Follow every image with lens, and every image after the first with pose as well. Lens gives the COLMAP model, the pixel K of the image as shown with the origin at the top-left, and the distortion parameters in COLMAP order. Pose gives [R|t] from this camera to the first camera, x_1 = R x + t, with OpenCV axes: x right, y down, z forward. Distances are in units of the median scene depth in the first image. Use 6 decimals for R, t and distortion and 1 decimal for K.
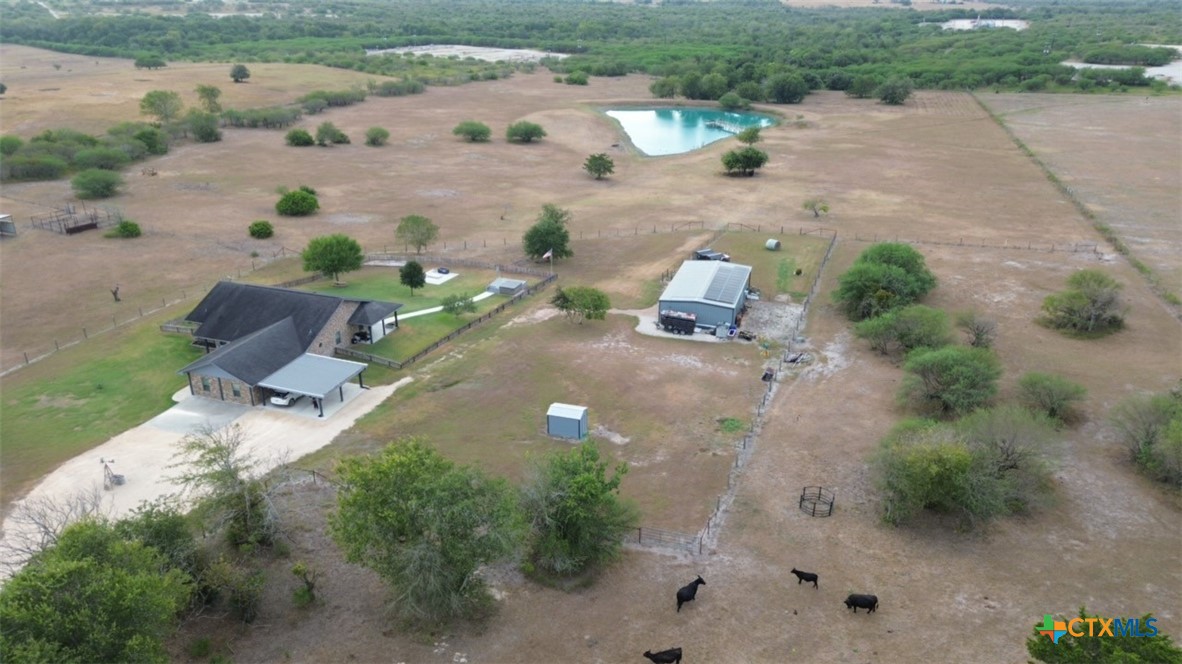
lens RADIAL K [[836.2, 0, 588.1], [0, 836.2, 334.0], [0, 0, 1]] dist [0.071364, -0.063269]
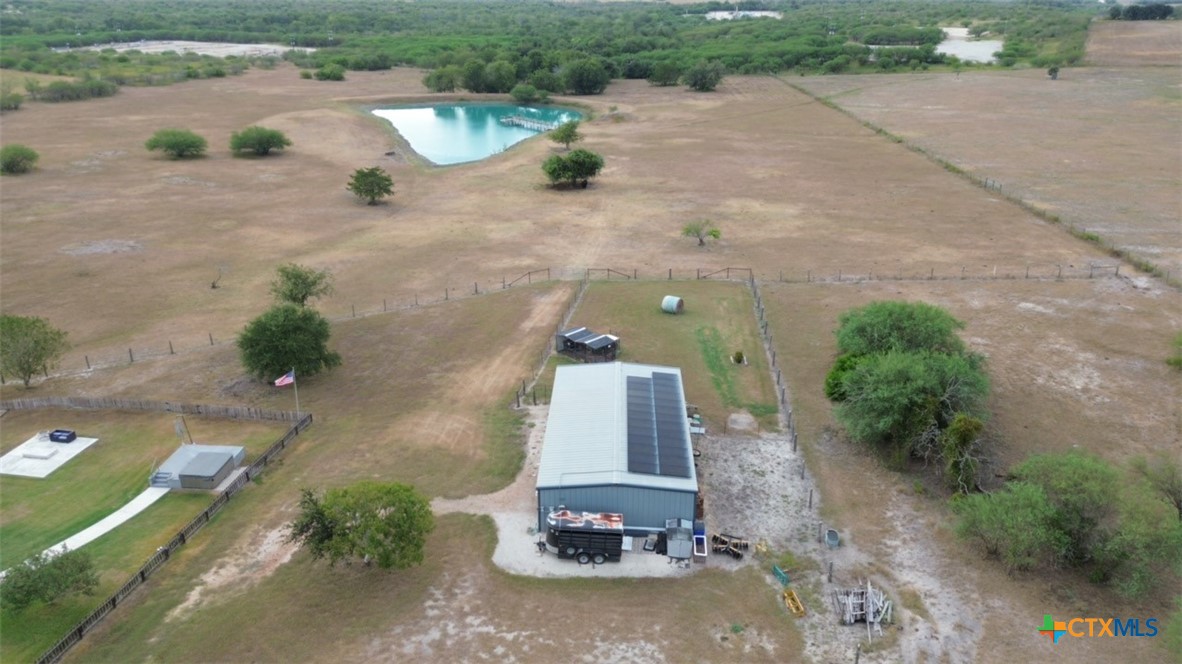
lens RADIAL K [[836.2, 0, 588.1], [0, 836.2, 334.0], [0, 0, 1]] dist [0.071364, -0.063269]
pose [[0.964273, -0.106341, 0.242628, 0.002602], [0.106511, 0.994234, 0.012454, -0.041127], [-0.242553, 0.013833, 0.970039, 0.171387]]
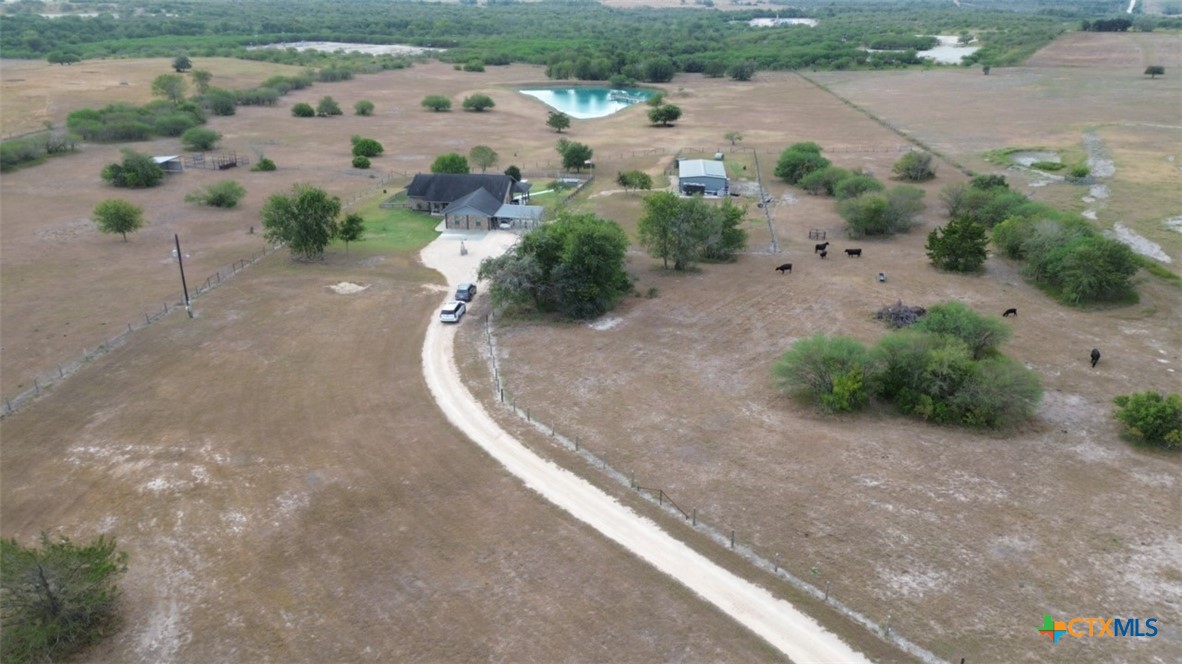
lens RADIAL K [[836.2, 0, 588.1], [0, 836.2, 334.0], [0, 0, 1]] dist [0.071364, -0.063269]
pose [[0.976738, -0.081046, 0.198531, -0.139647], [0.081394, 0.996661, 0.006420, 0.075902], [-0.198389, 0.009889, 0.980074, -0.178543]]
